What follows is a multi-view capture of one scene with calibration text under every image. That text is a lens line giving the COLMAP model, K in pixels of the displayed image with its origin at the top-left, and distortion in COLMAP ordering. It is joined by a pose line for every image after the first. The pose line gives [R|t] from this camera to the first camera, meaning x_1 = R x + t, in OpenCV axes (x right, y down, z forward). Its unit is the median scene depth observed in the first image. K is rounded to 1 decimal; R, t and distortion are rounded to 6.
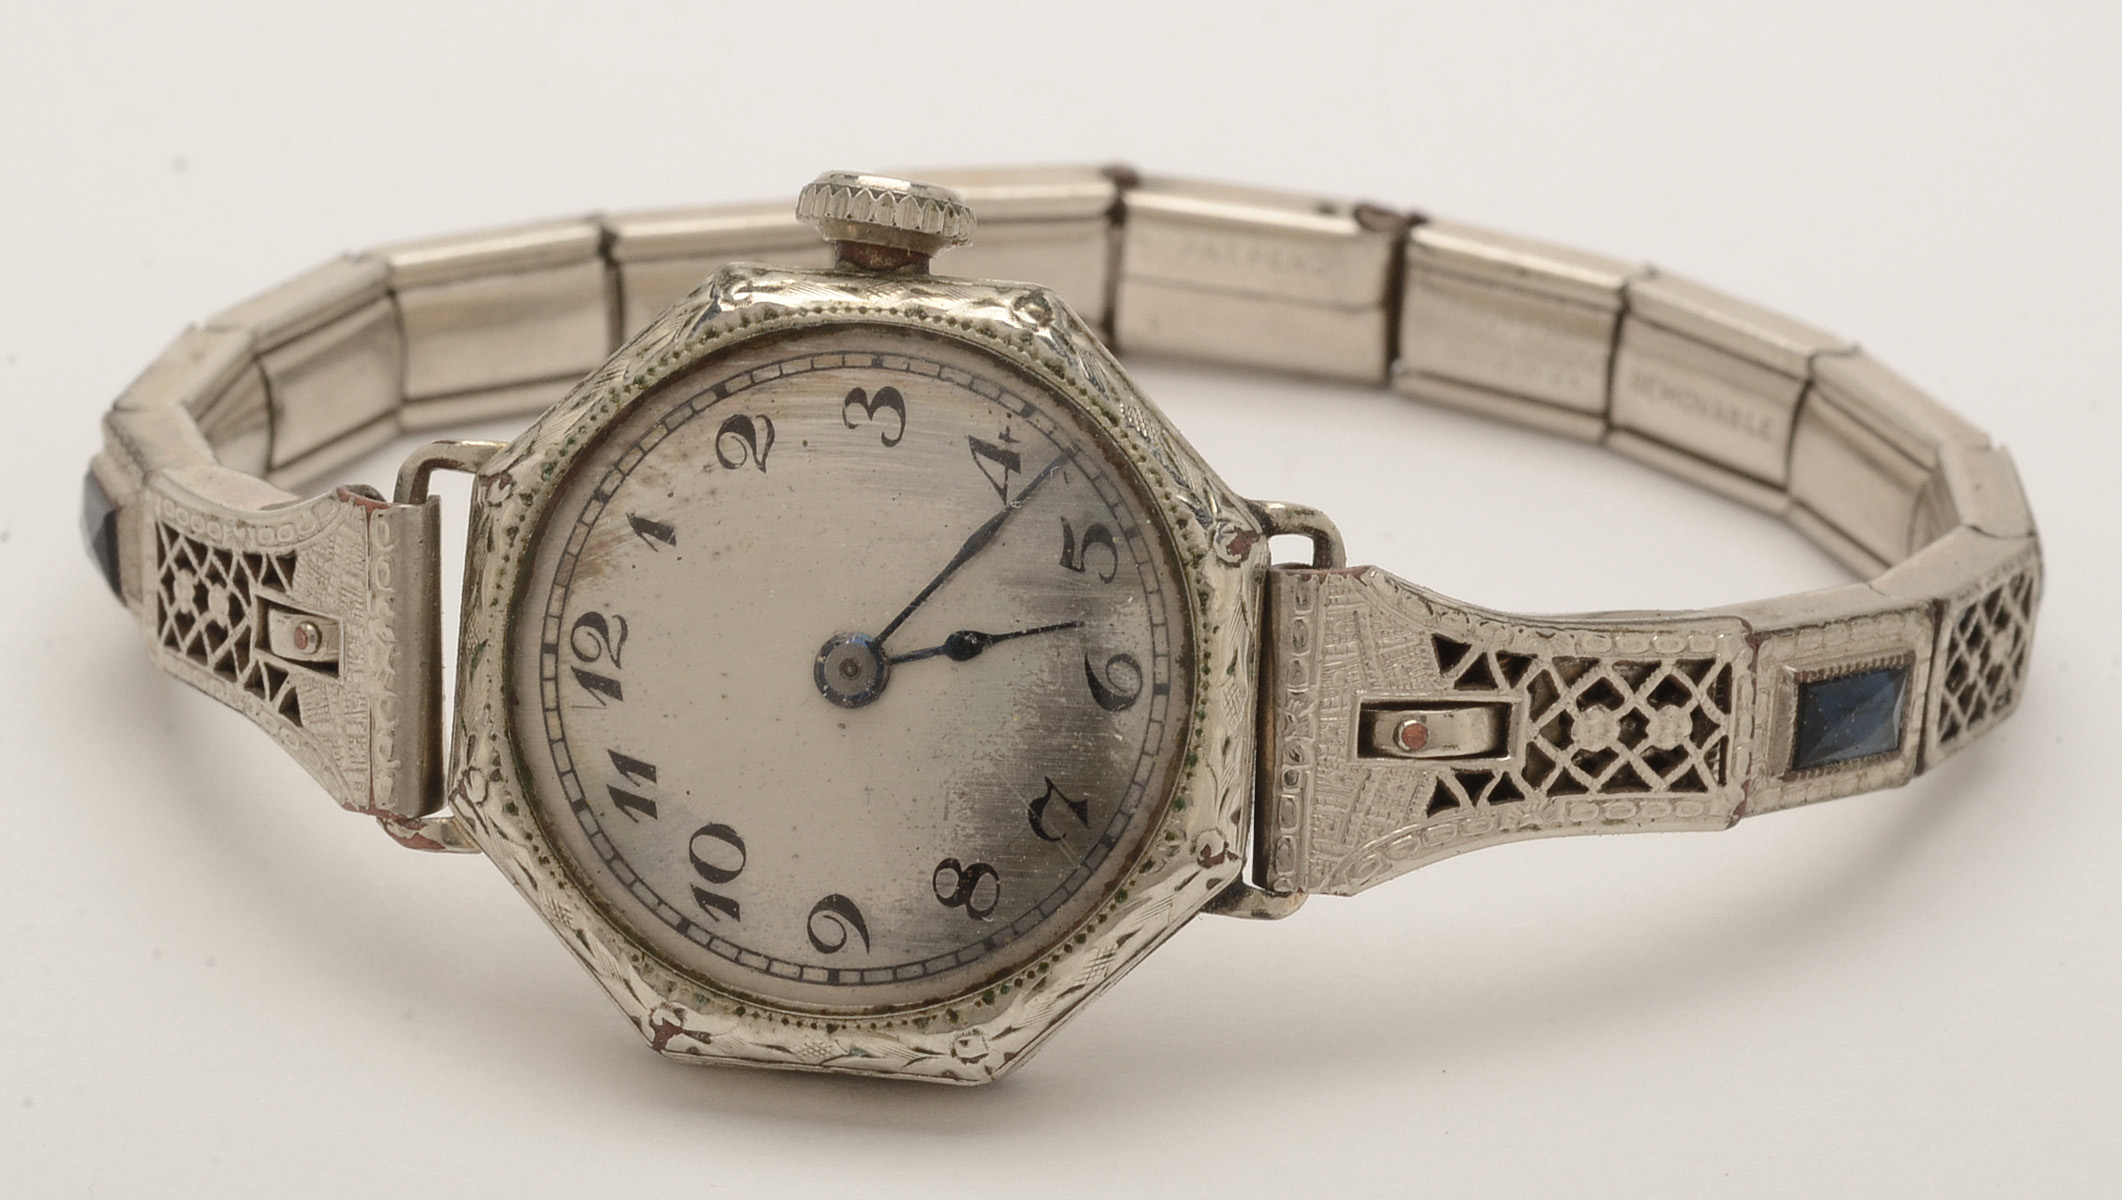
lens RADIAL K [[5580.1, 0, 1053.8], [0, 5580.1, 579.2], [0, 0, 1]] dist [0.072495, 0.000000]
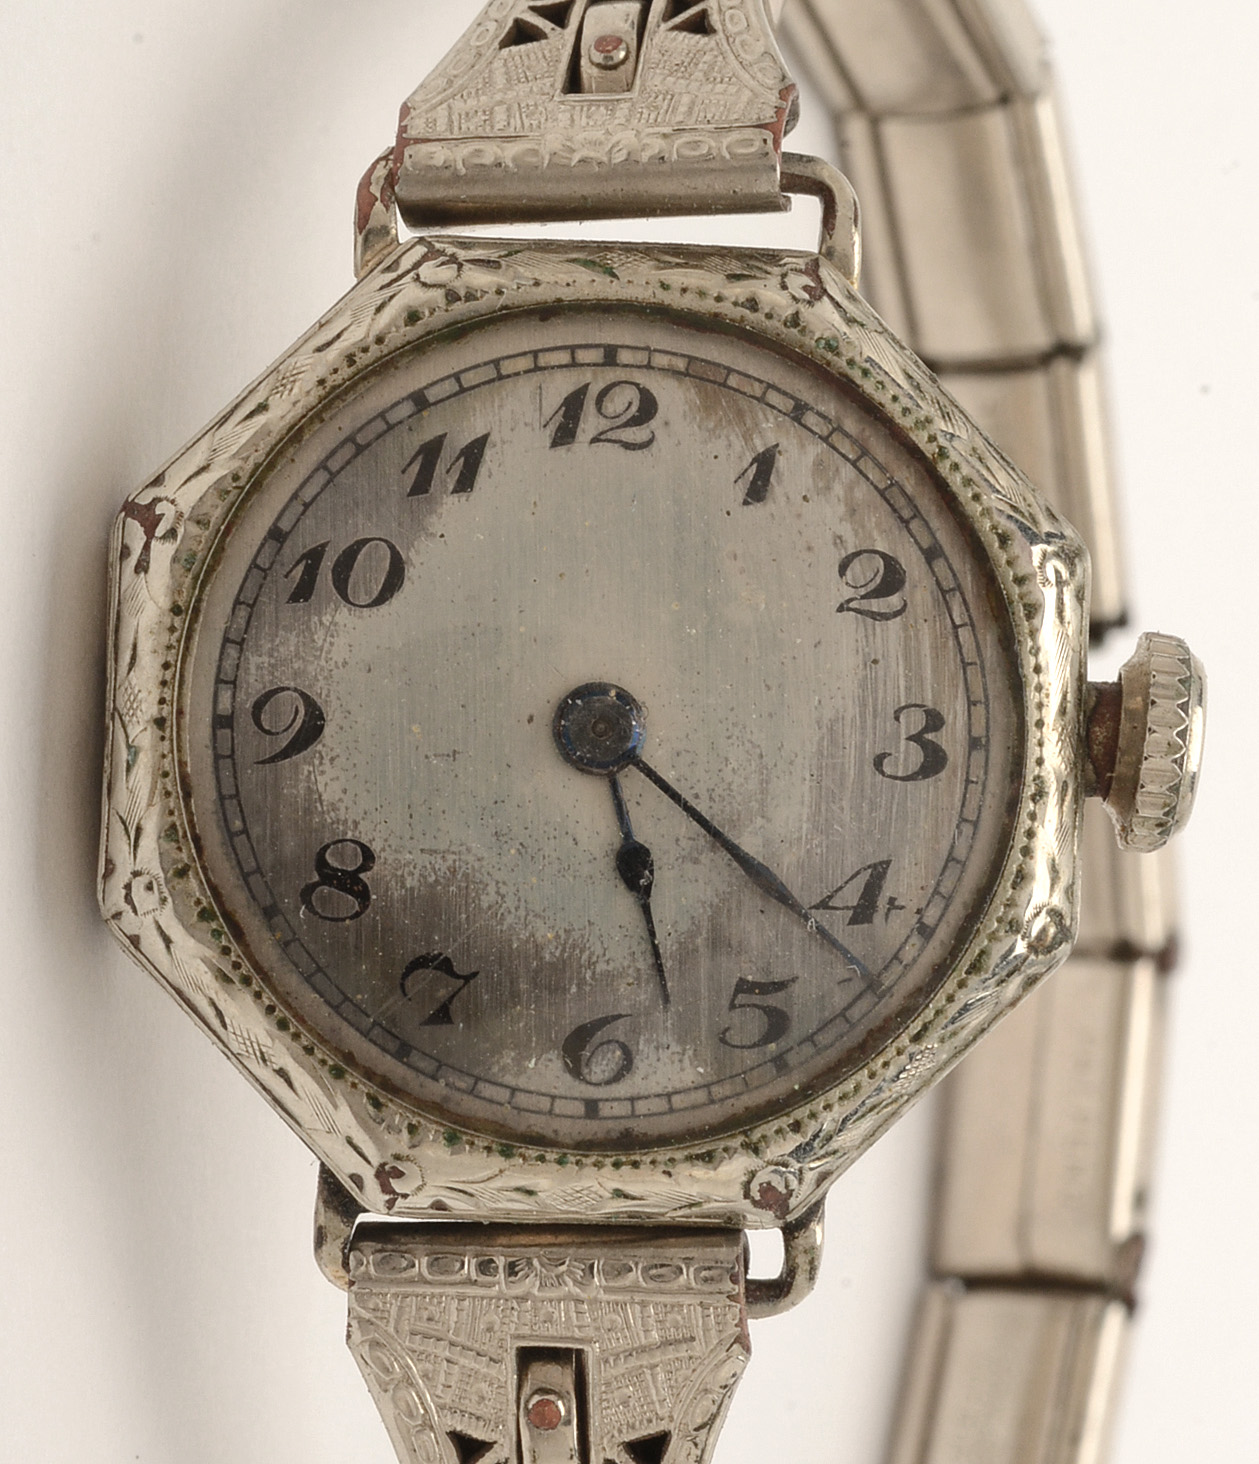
lens RADIAL K [[5692.7, 0, 619.5], [0, 5692.7, 736.0], [0, 0, 1]] dist [0.058766, 0.000000]
pose [[0.039134, 0.998606, 0.035425, -0.064335], [-0.999146, 0.039578, -0.011908, 0.023275], [-0.013293, -0.034929, 0.999301, 0.166686]]
